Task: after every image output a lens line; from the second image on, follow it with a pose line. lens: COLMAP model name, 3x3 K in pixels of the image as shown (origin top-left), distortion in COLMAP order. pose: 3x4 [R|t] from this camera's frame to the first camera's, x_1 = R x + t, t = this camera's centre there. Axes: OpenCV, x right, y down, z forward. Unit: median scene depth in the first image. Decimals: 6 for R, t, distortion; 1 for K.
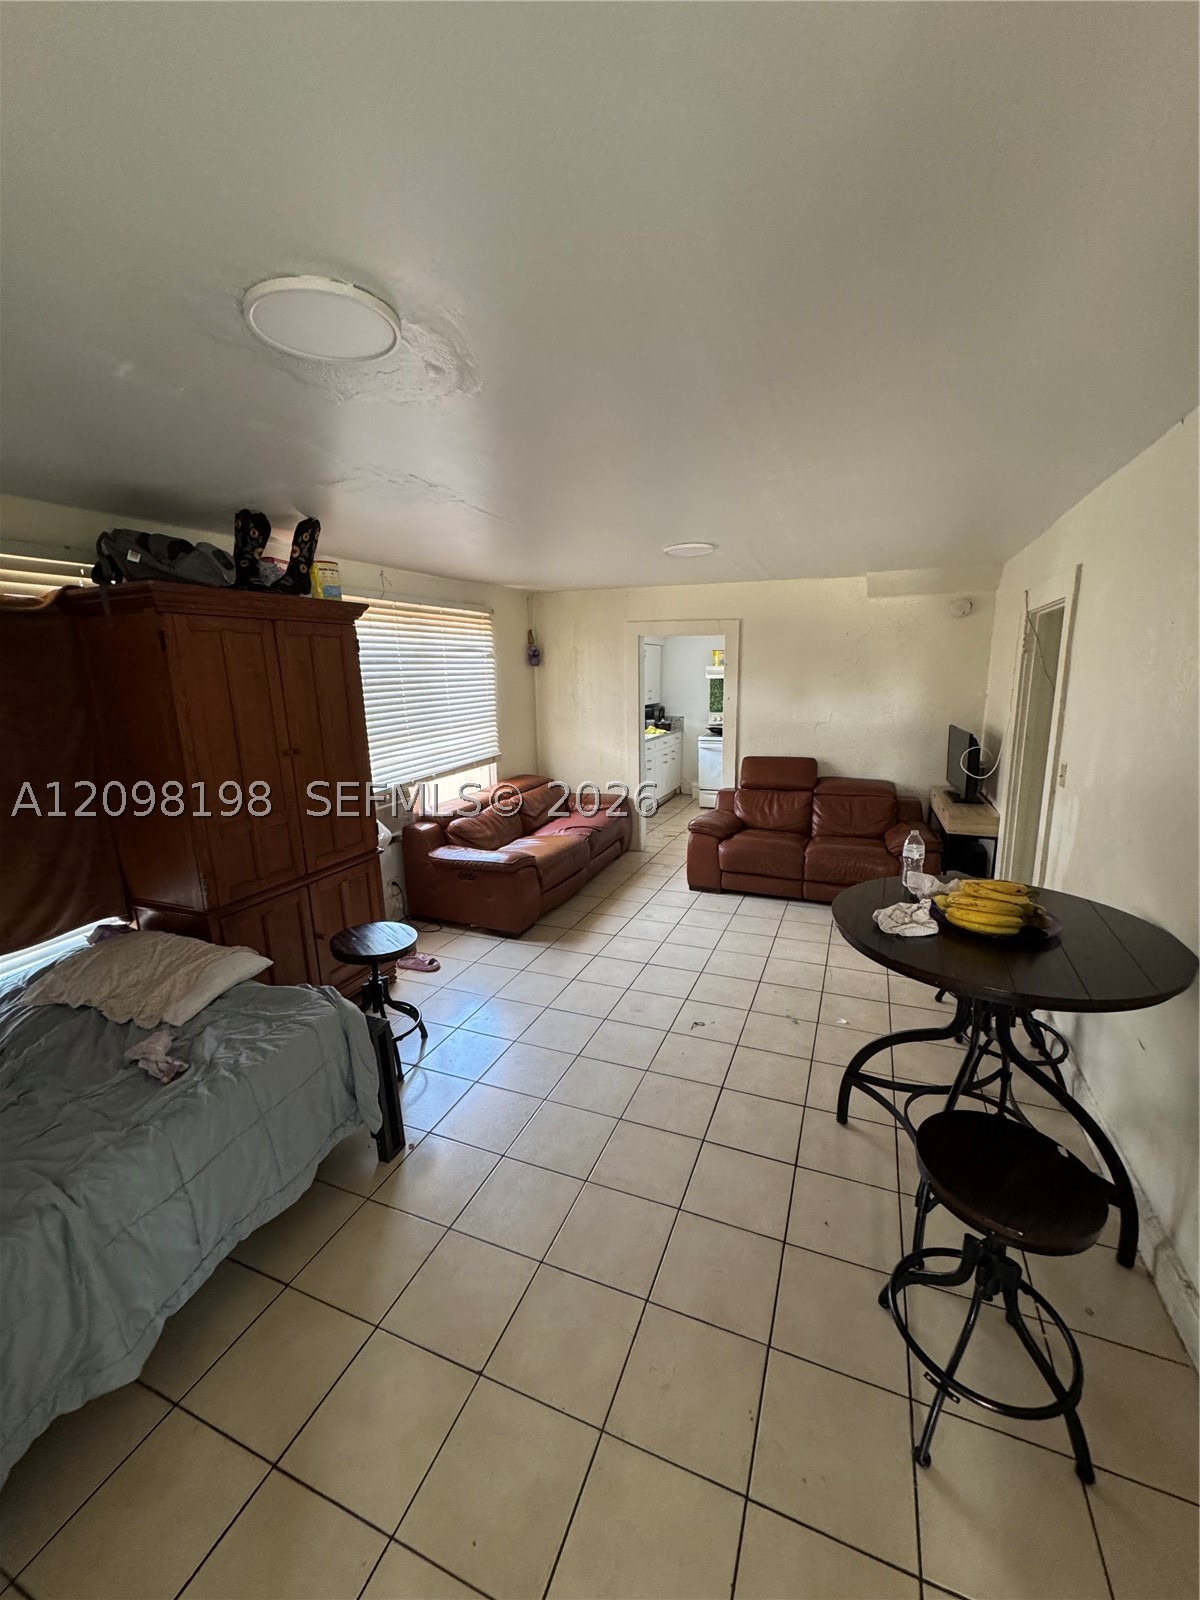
lens RADIAL K [[637.3, 0, 600.0], [0, 637.3, 800.0], [0, 0, 1]] dist [0.000909, 0.000161]
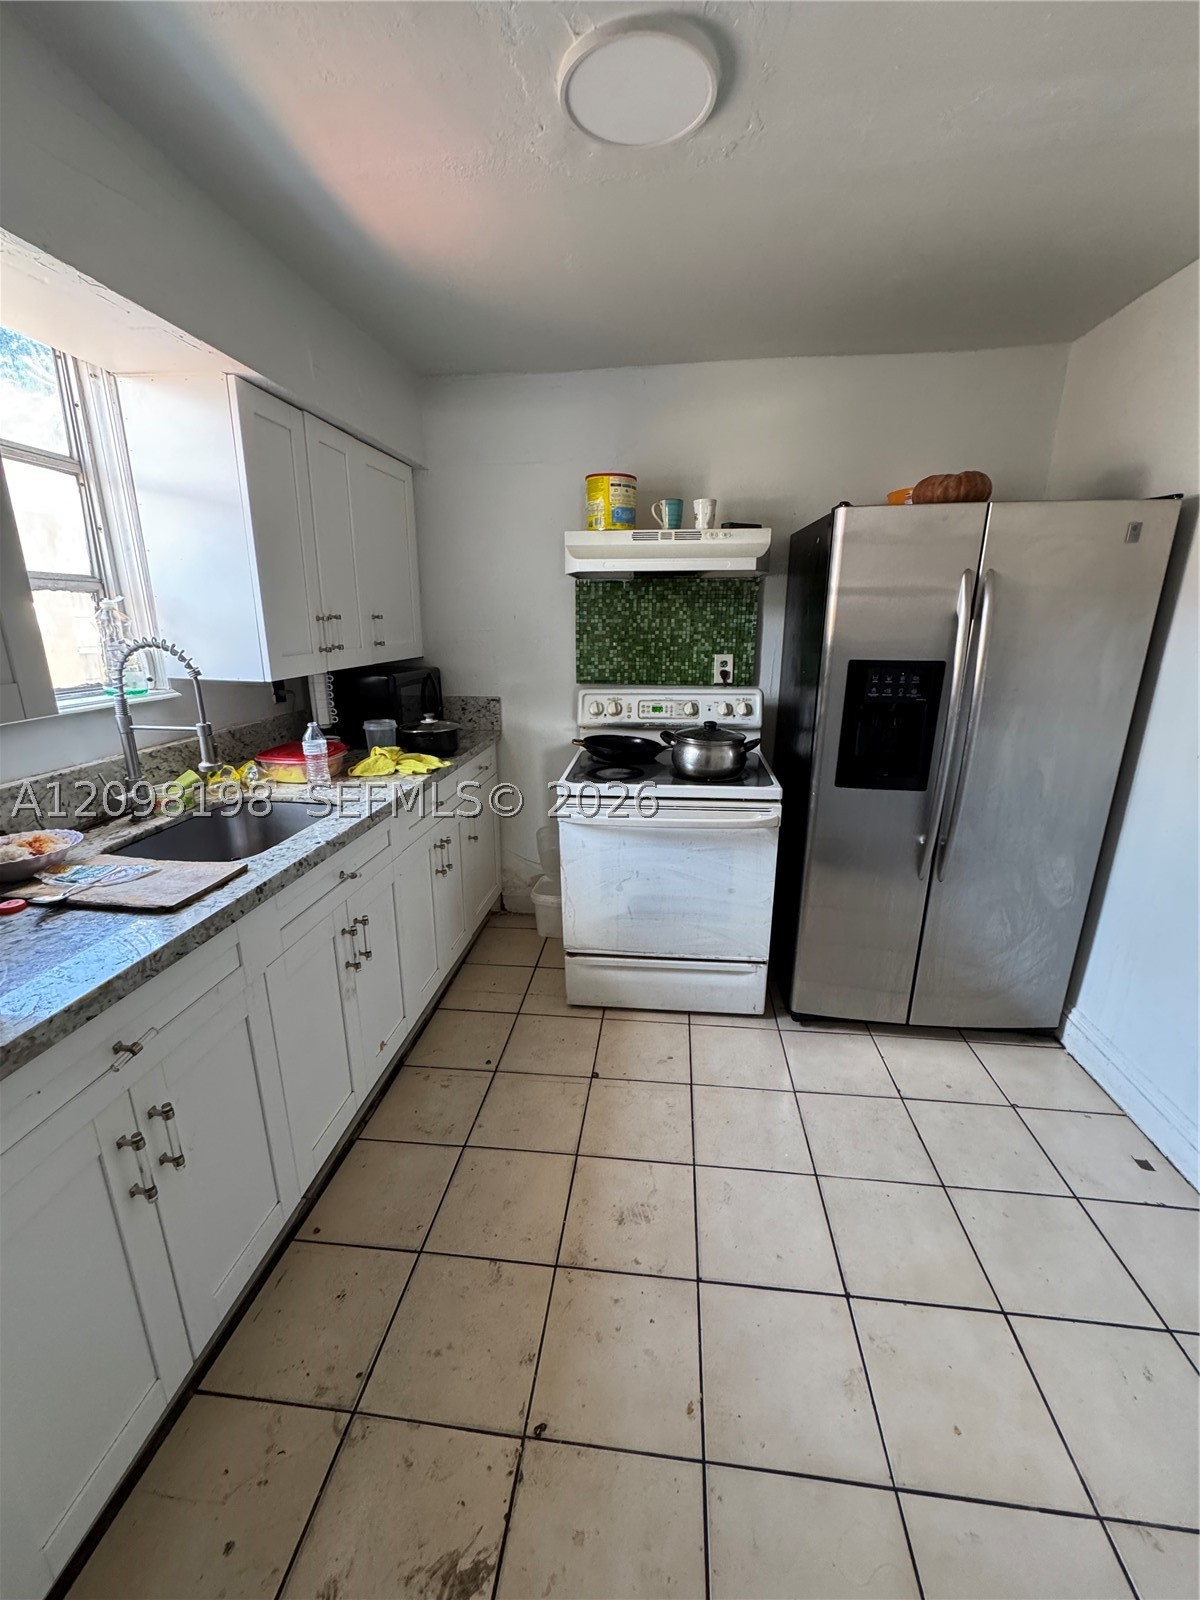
lens RADIAL K [[637.3, 0, 600.0], [0, 637.3, 800.0], [0, 0, 1]] dist [0.000909, 0.000161]
pose [[0.960348, -0.067899, 0.270409, 0.090699], [0.045317, 0.995009, 0.088903, -0.108694], [-0.275096, -0.073124, 0.958632, 0.683578]]
